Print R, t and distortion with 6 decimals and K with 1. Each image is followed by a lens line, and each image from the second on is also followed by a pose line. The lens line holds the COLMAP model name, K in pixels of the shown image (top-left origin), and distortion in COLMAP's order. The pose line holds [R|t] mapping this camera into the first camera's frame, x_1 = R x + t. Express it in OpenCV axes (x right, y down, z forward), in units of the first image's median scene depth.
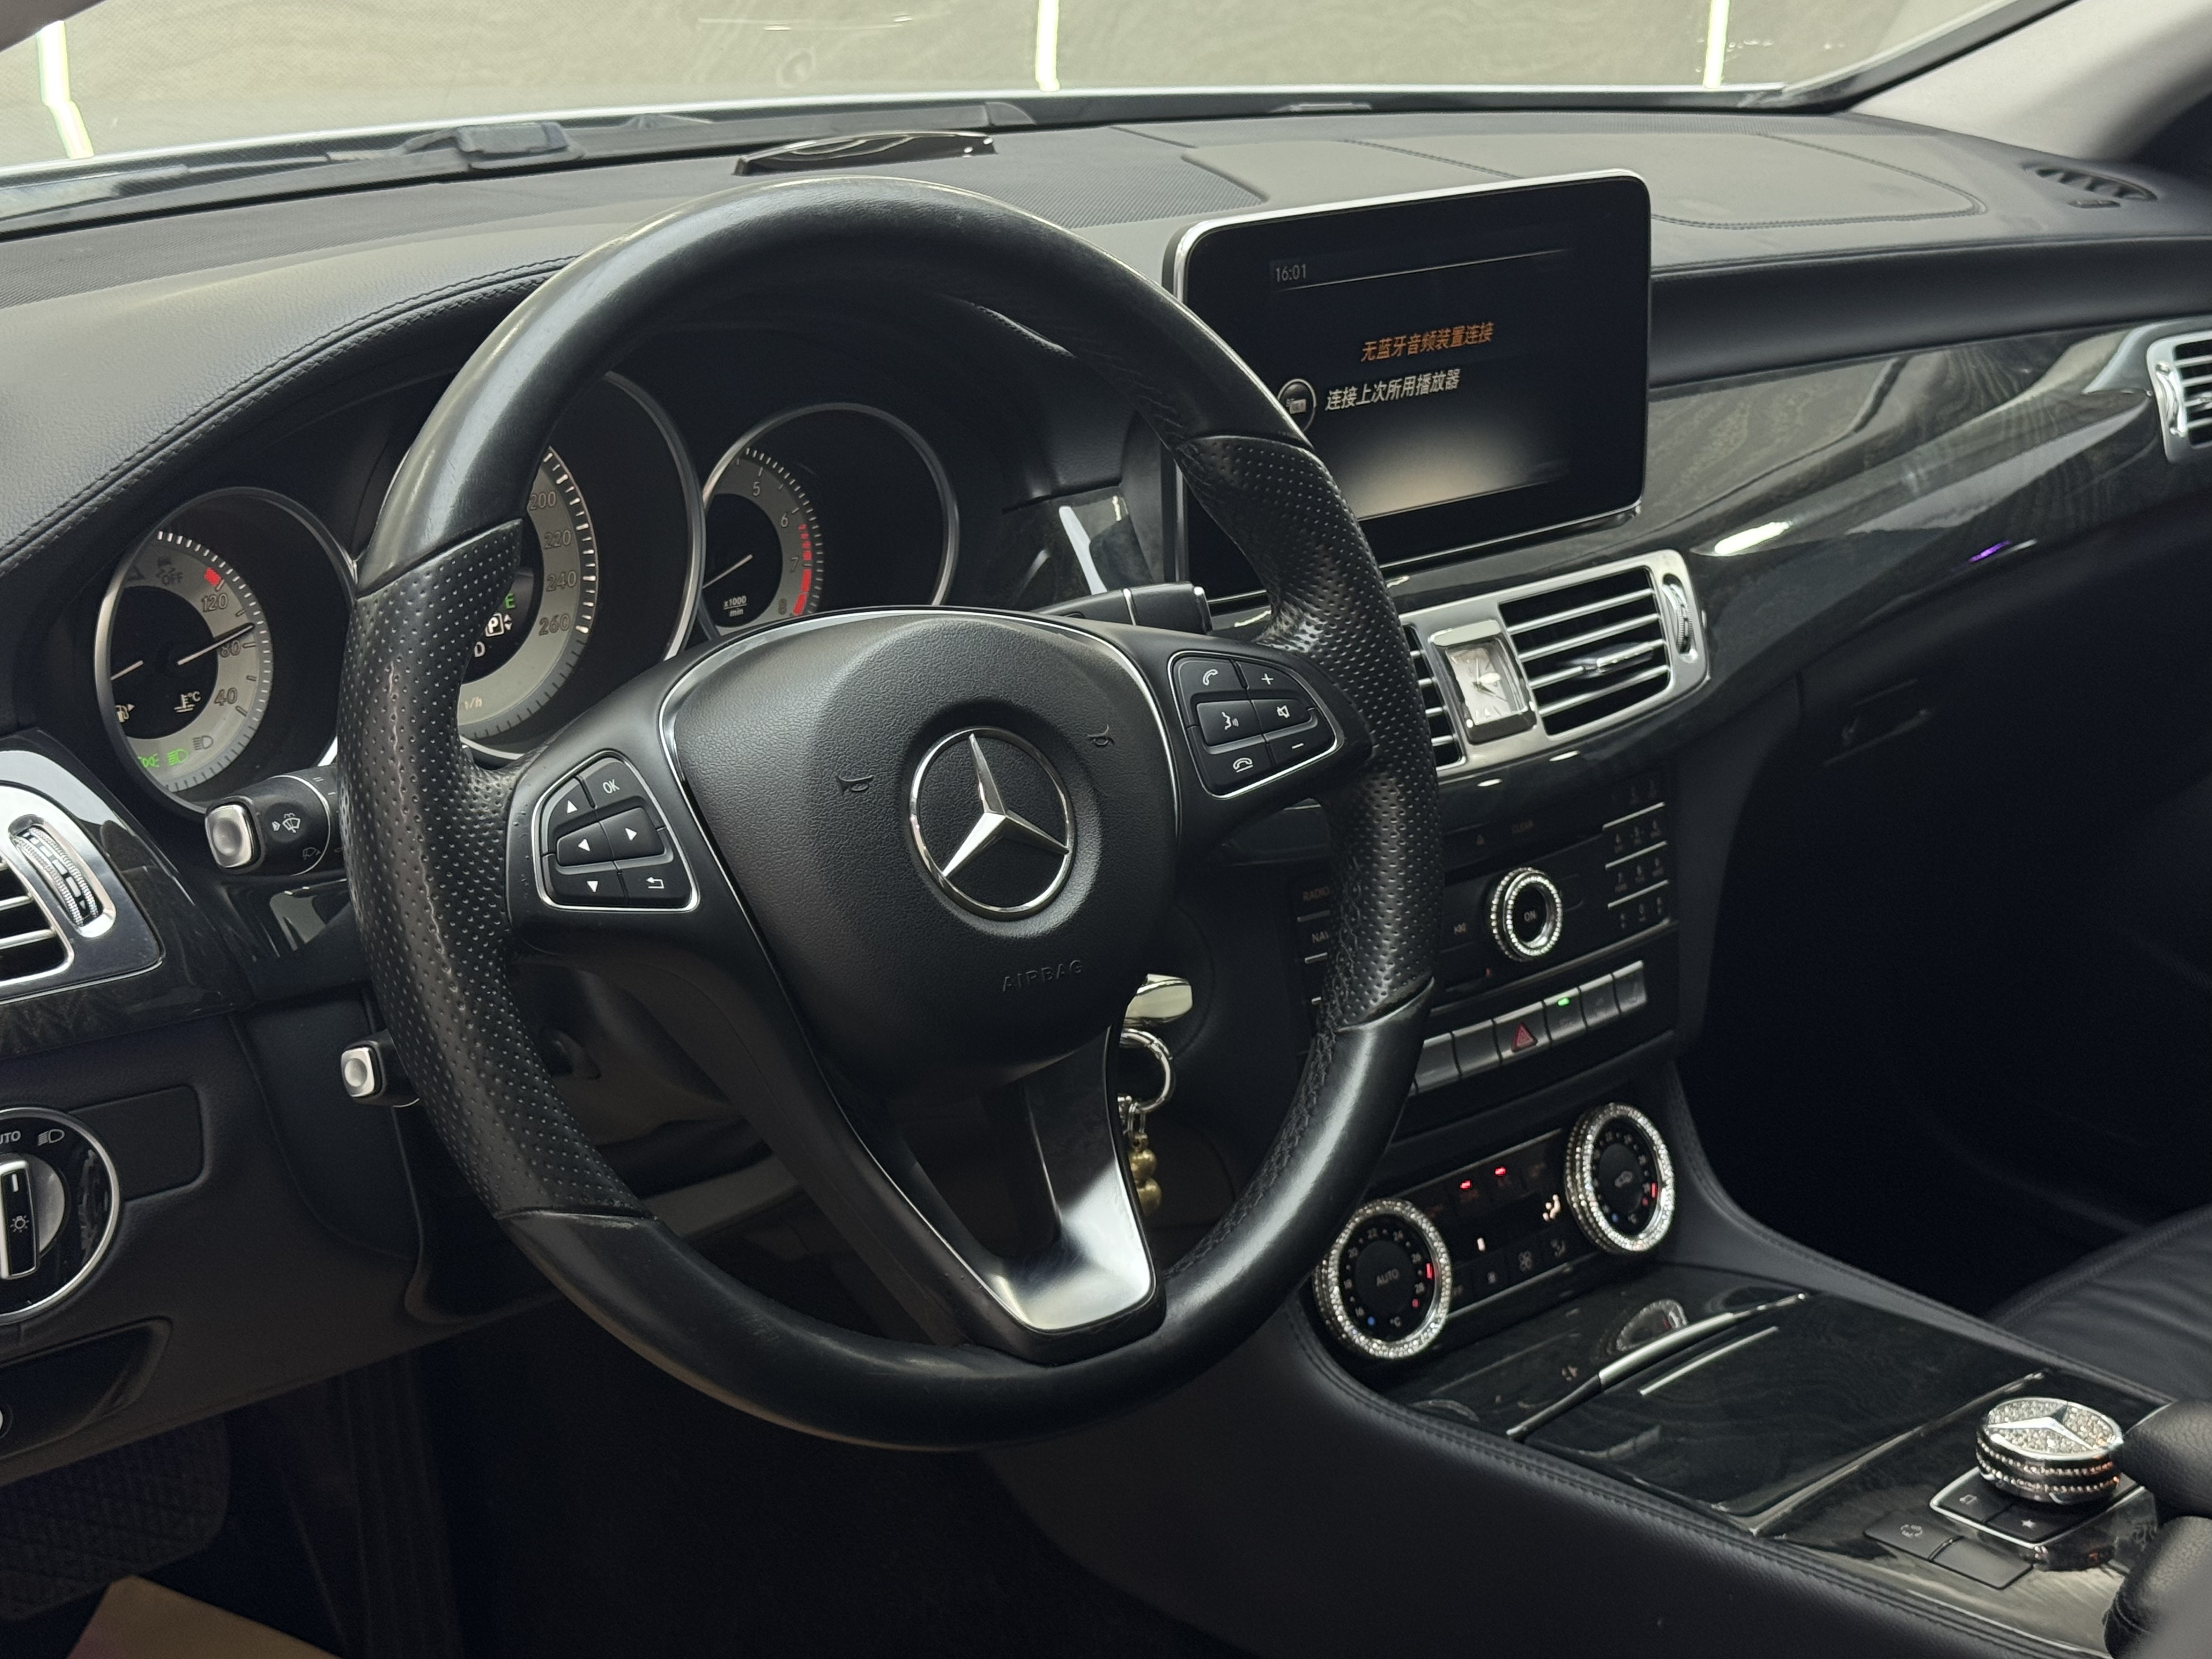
lens RADIAL K [[3374.7, 0, 1104.1], [0, 3374.7, 817.5], [0, 0, 1]] dist [0.070305, 0.000000]
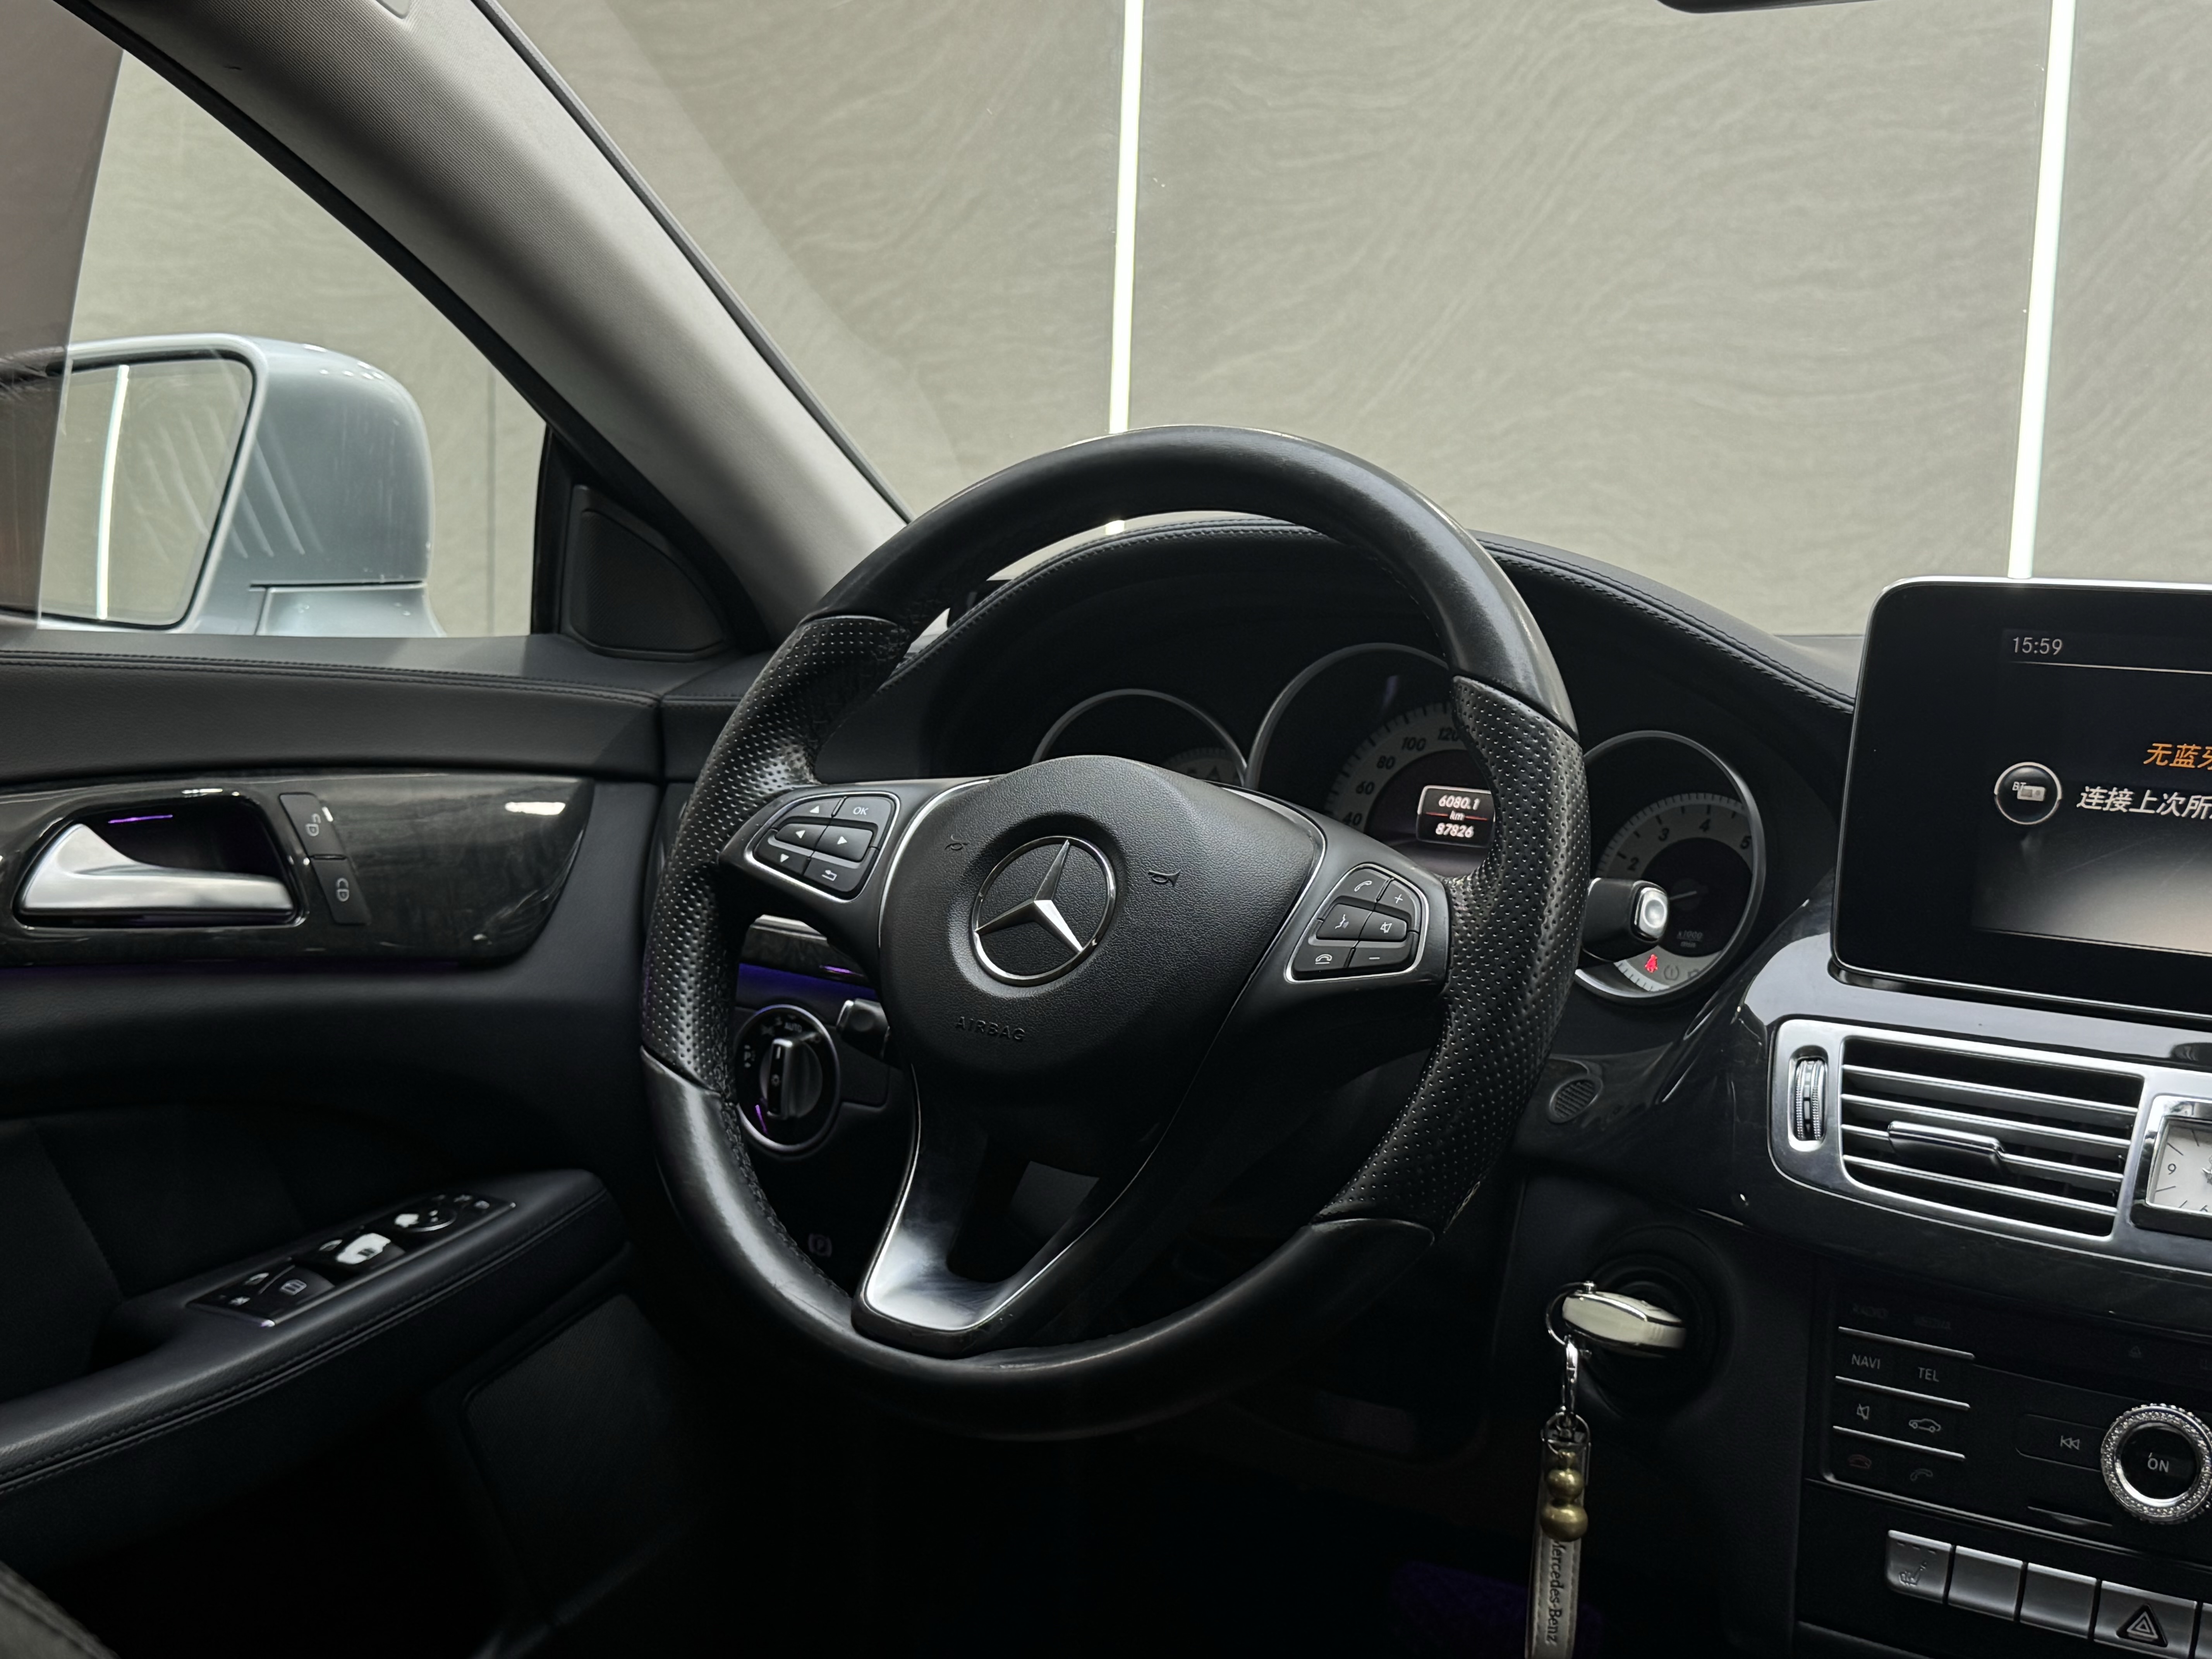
lens RADIAL K [[2819.4, 0, 1099.8], [0, 2819.4, 826.3], [0, 0, 1]] dist [0.080368, 0.000000]
pose [[0.264184, 0.071458, -0.961821, 0.692509], [-0.353920, 0.934864, -0.027756, -0.004072], [0.897189, 0.347740, 0.272266, 0.548710]]
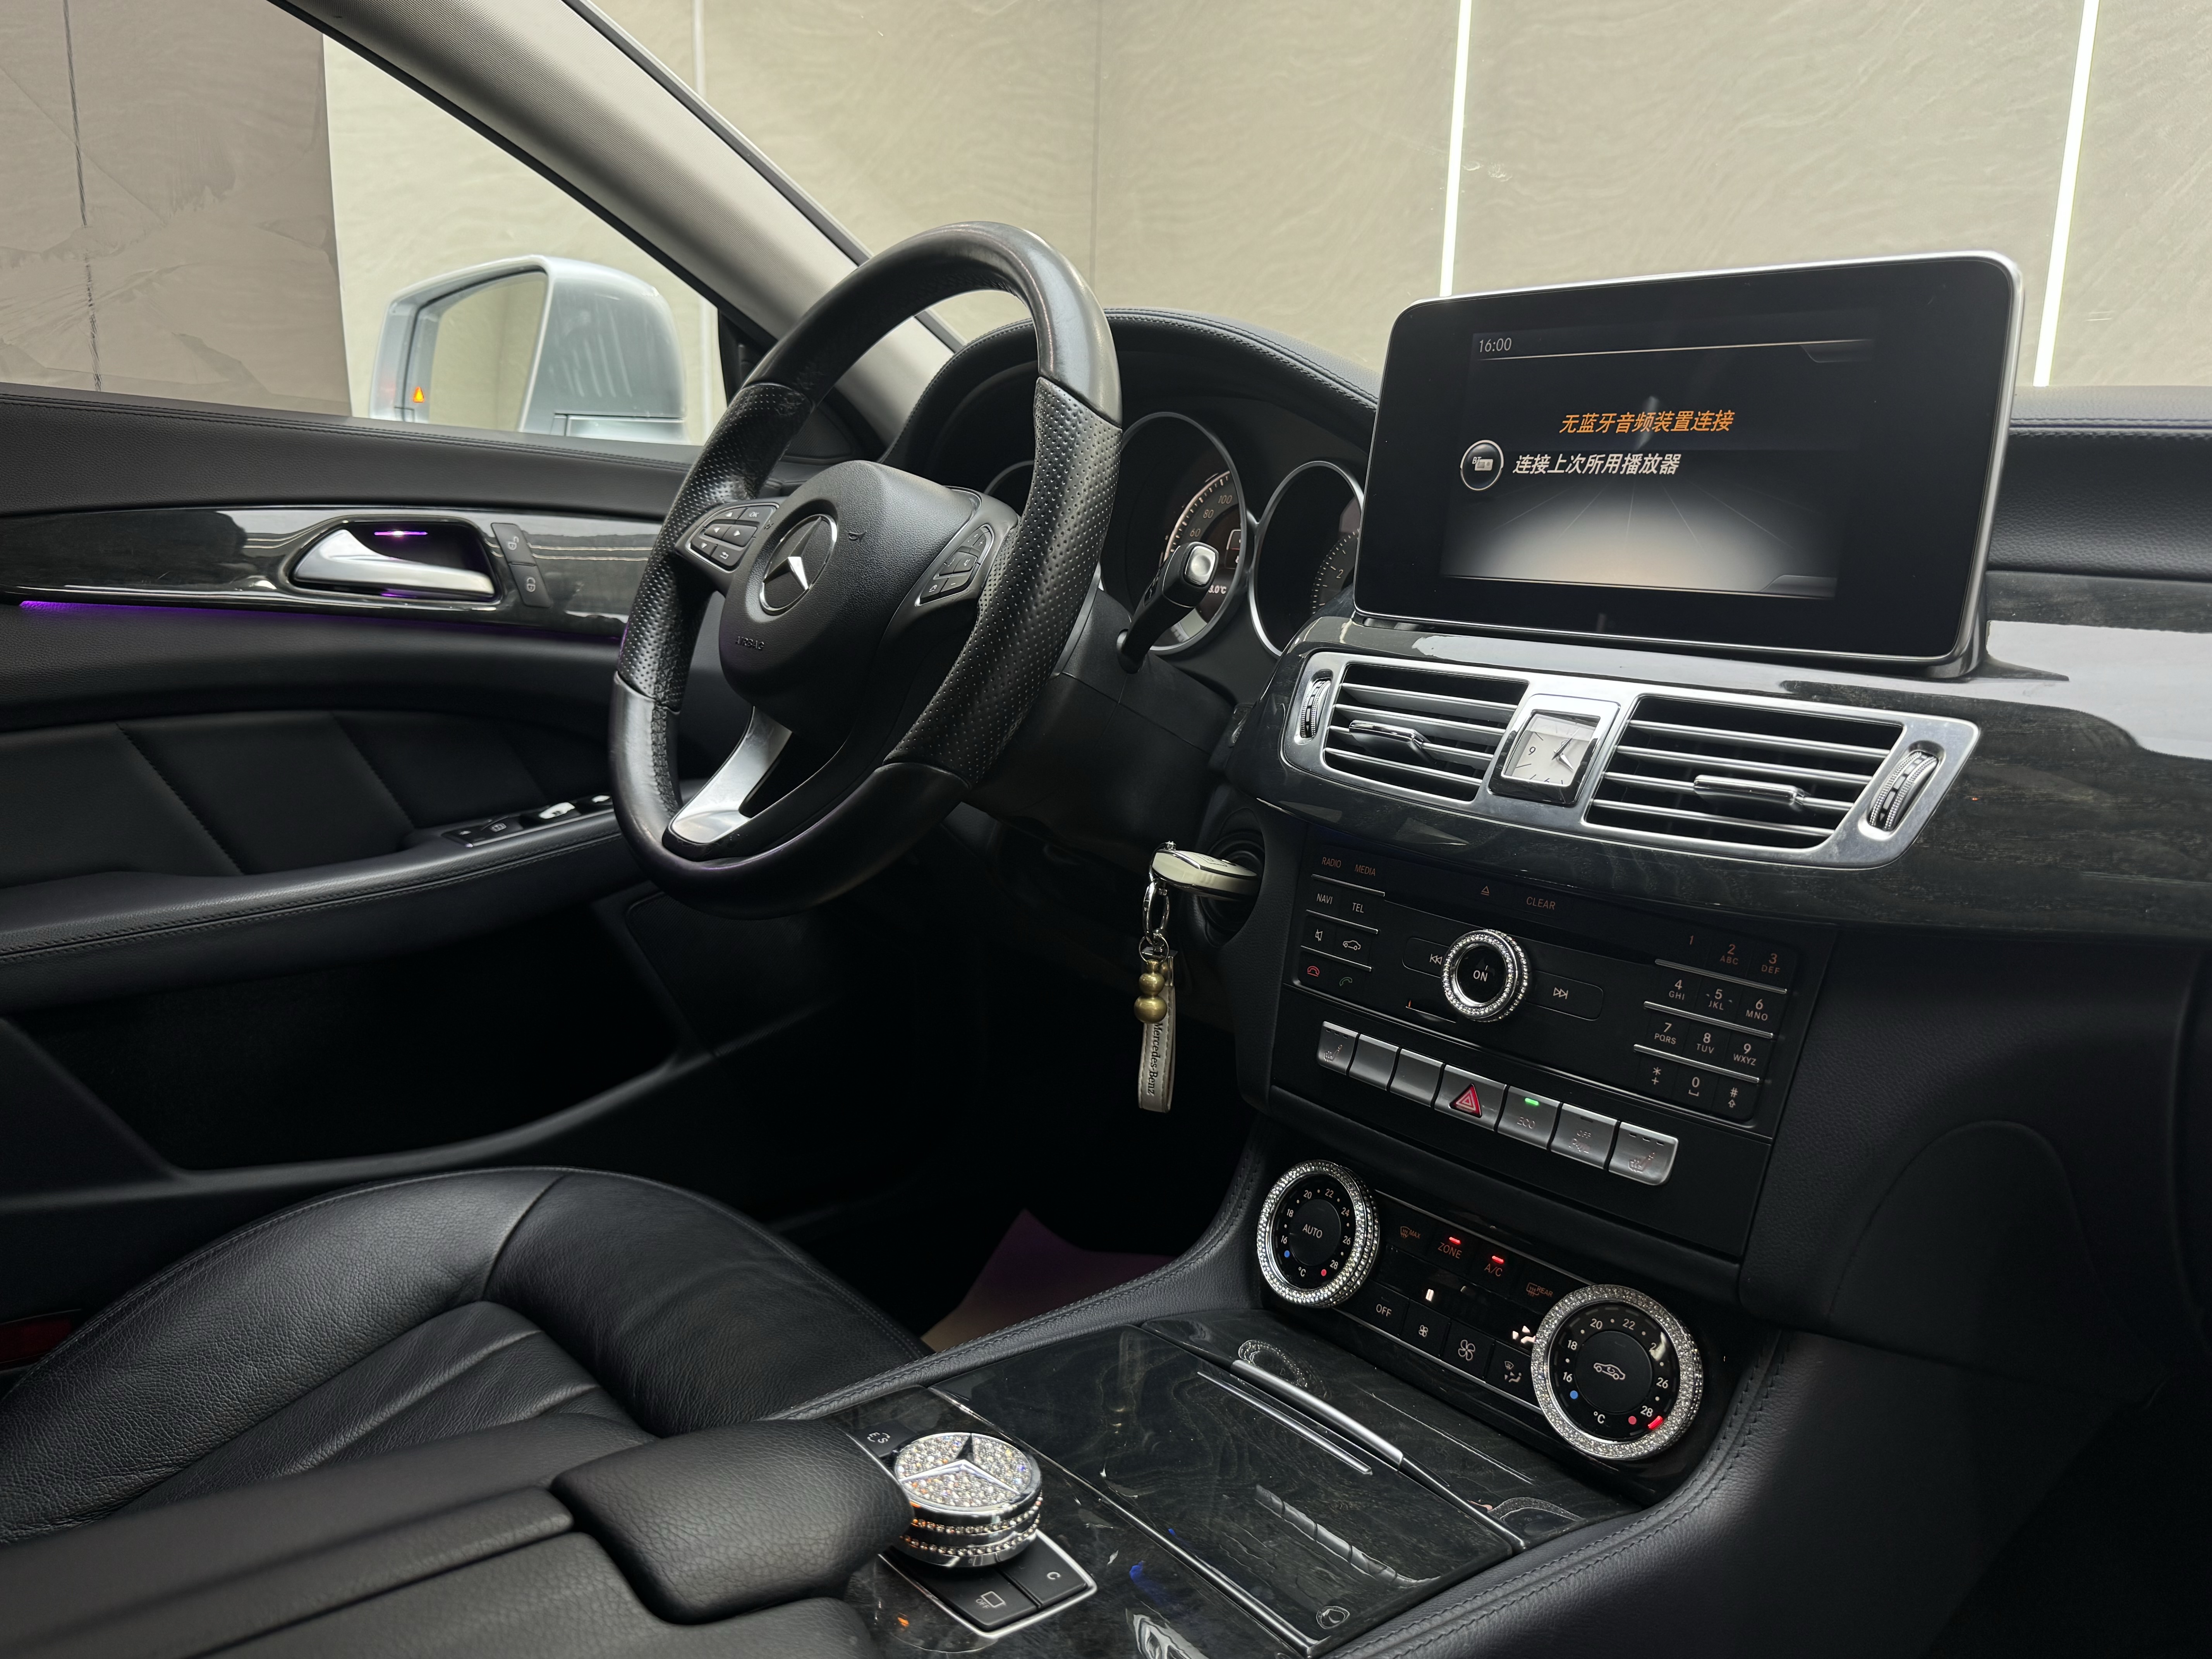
lens RADIAL K [[1601.1, 0, 1110.5], [0, 1601.1, 836.5], [0, 0, 1]] dist [0.012935, -0.021230]
pose [[-0.010580, 0.157252, -0.987502, 0.588529], [-0.369971, 0.916860, 0.149967, -0.038996], [0.928983, 0.366934, 0.048478, 0.864158]]
